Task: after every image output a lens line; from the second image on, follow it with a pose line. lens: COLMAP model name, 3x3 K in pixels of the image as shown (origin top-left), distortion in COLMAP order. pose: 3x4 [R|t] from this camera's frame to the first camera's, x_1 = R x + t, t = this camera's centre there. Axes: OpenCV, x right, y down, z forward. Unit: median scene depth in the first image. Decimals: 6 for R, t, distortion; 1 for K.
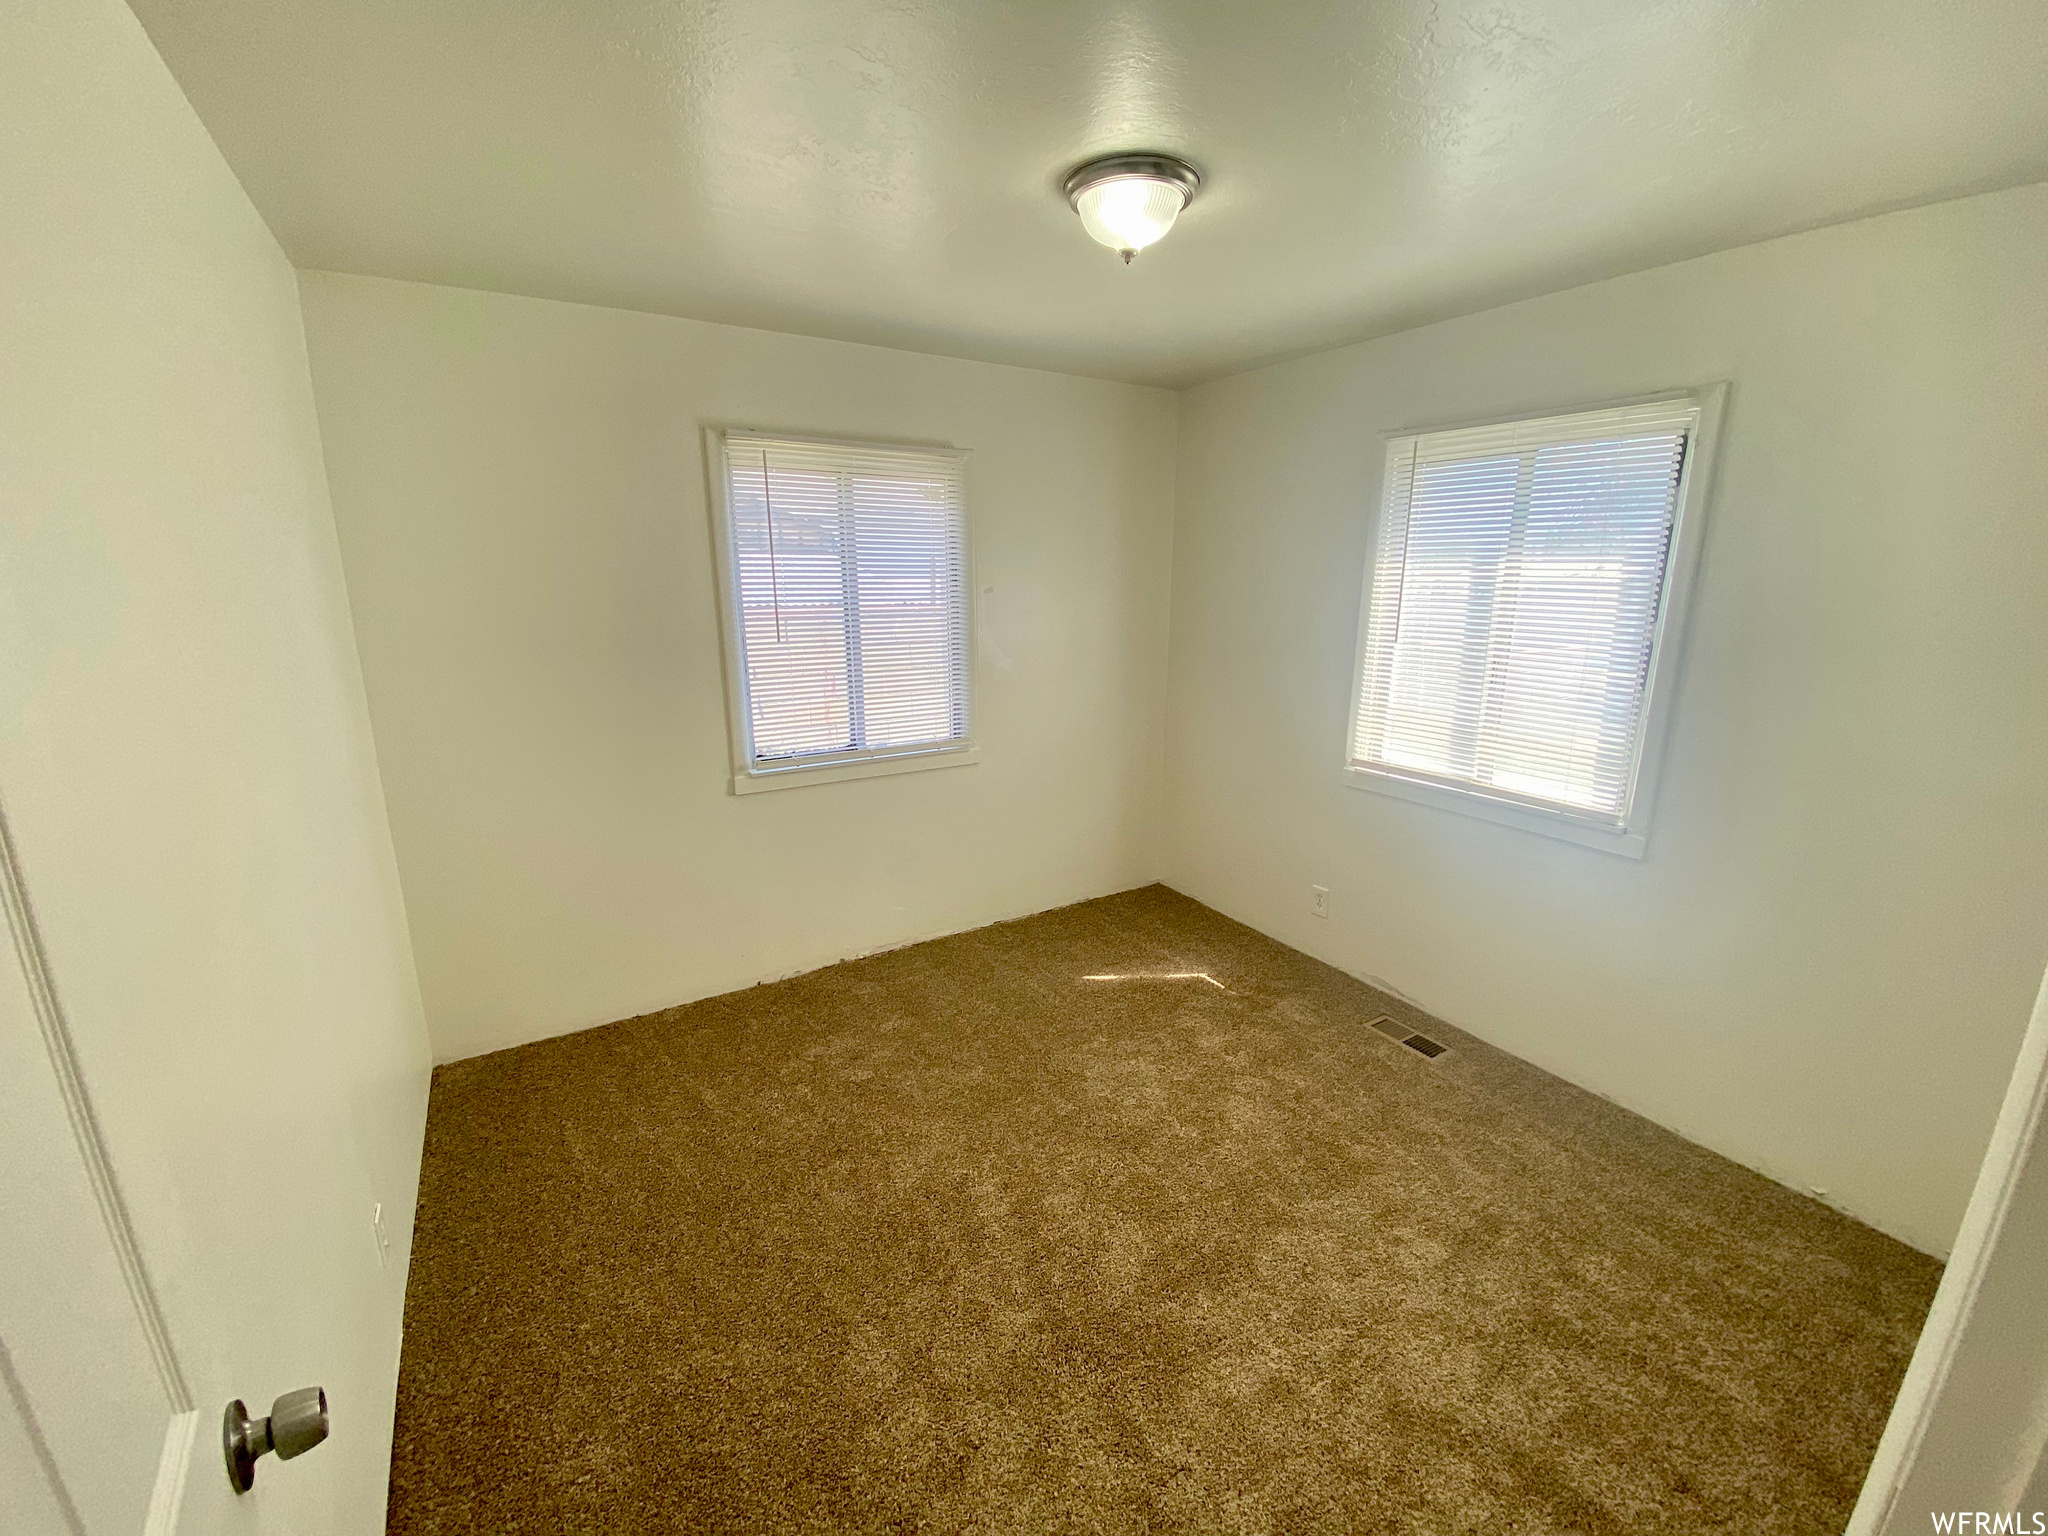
lens RADIAL K [[826.8, 0, 1030.2], [0, 826.8, 764.6], [0, 0, 1]] dist [0.040639, -0.031294]
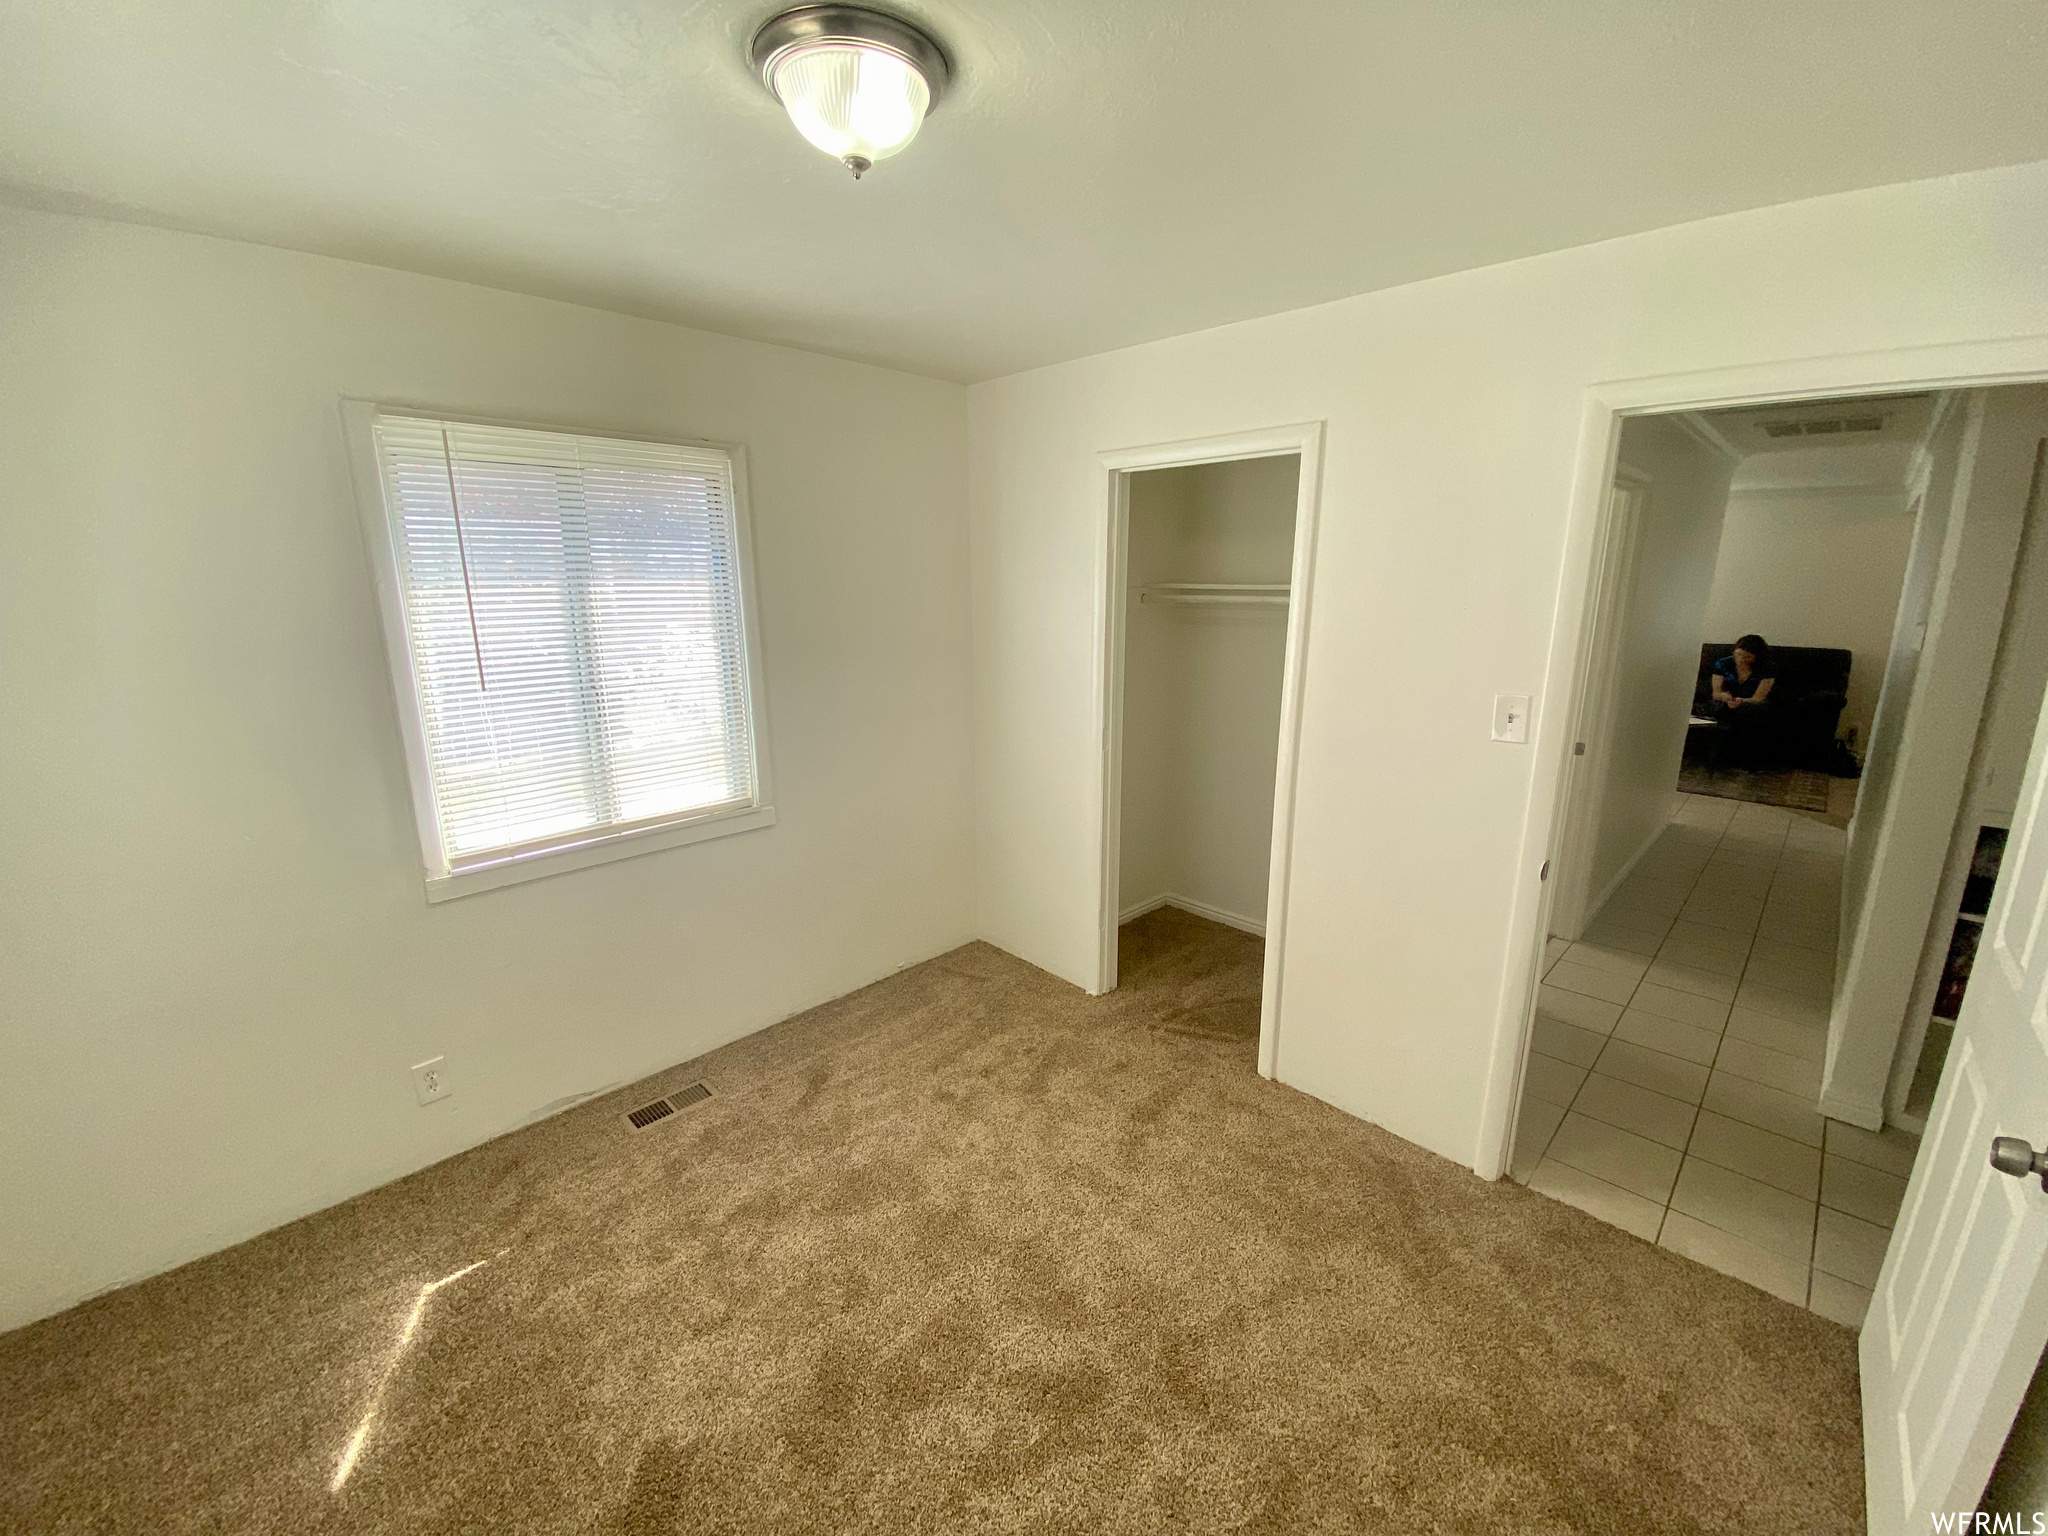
lens RADIAL K [[826.8, 0, 1030.2], [0, 826.8, 764.6], [0, 0, 1]] dist [0.040639, -0.031294]
pose [[-0.225570, -0.218614, 0.949382, -0.488134], [0.232819, 0.934165, 0.270427, -0.203659], [-0.945999, 0.282034, -0.159822, 0.778534]]
